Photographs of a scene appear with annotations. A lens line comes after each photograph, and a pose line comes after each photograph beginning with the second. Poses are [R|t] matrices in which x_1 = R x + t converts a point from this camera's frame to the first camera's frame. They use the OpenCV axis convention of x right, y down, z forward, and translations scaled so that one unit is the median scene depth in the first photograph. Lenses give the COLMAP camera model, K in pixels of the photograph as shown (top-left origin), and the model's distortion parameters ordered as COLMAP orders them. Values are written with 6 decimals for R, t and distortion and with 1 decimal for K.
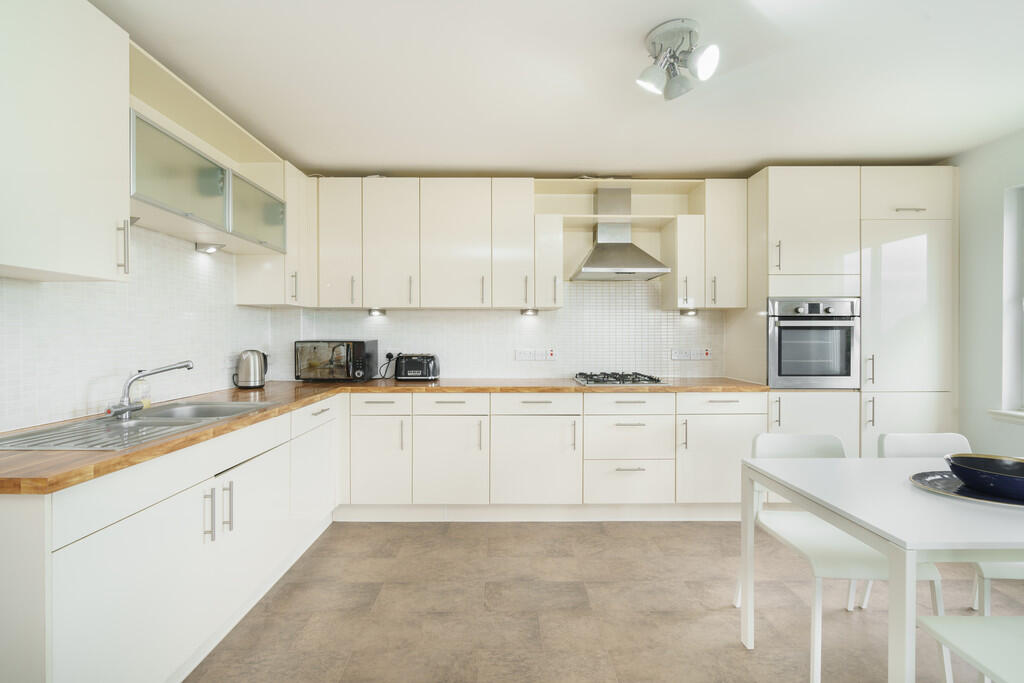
lens RADIAL K [[467.9, 0, 511.6], [0, 467.9, 336.3], [0, 0, 1]] dist [-0.004846, 0.001975]
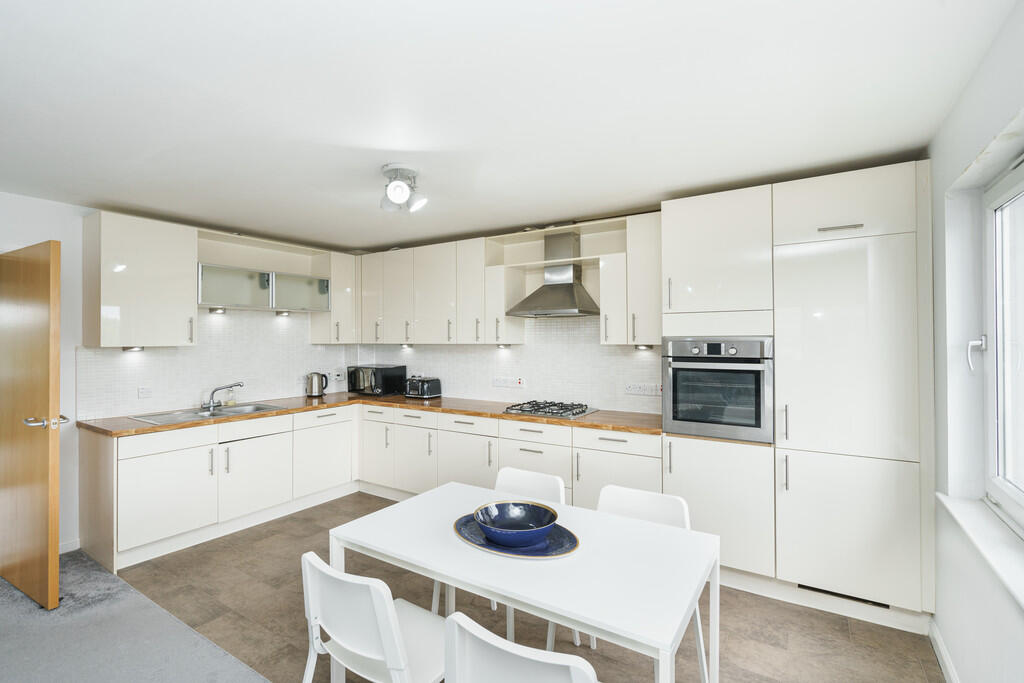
lens RADIAL K [[467.9, 0, 473.9], [0, 467.9, 337.1], [0, 0, 1]] dist [-0.004846, 0.001975]
pose [[0.827500, -0.005981, -0.561434, 0.770445], [-0.000056, 0.999942, -0.010735, -0.073193], [0.561466, 0.008915, 0.827452, -0.017464]]
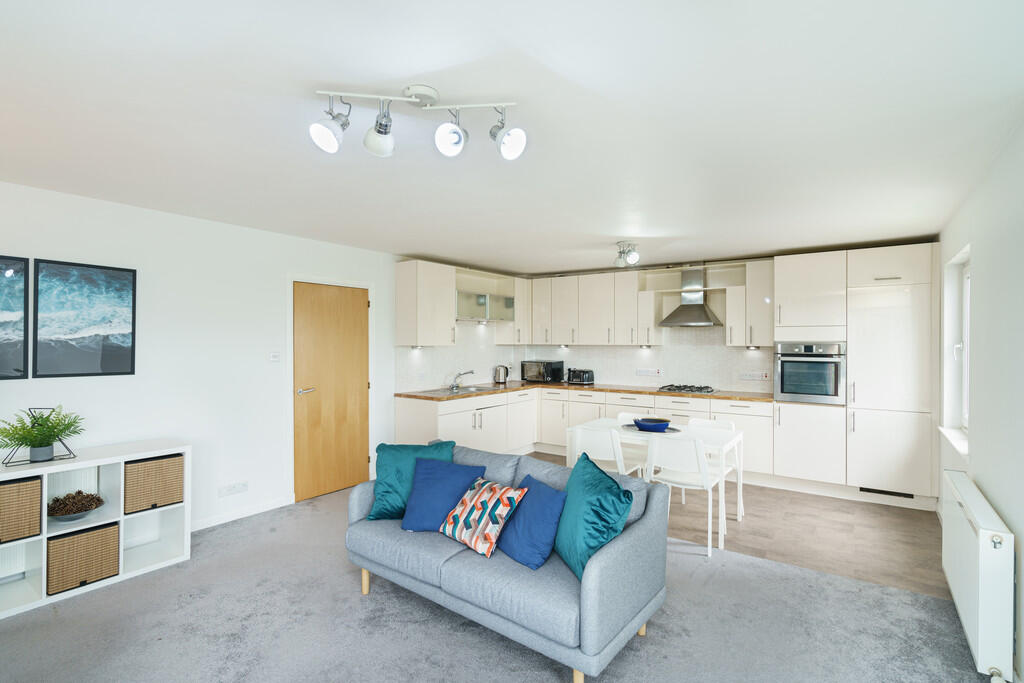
lens RADIAL K [[477.1, 0, 511.7], [0, 477.1, 342.2], [0, 0, 1]] dist [0.012317, -0.000568]
pose [[0.826982, 0.003062, -0.562220, 0.723185], [-0.005292, 0.999983, -0.002337, -0.072993], [0.562203, 0.004908, 0.826985, -0.801608]]
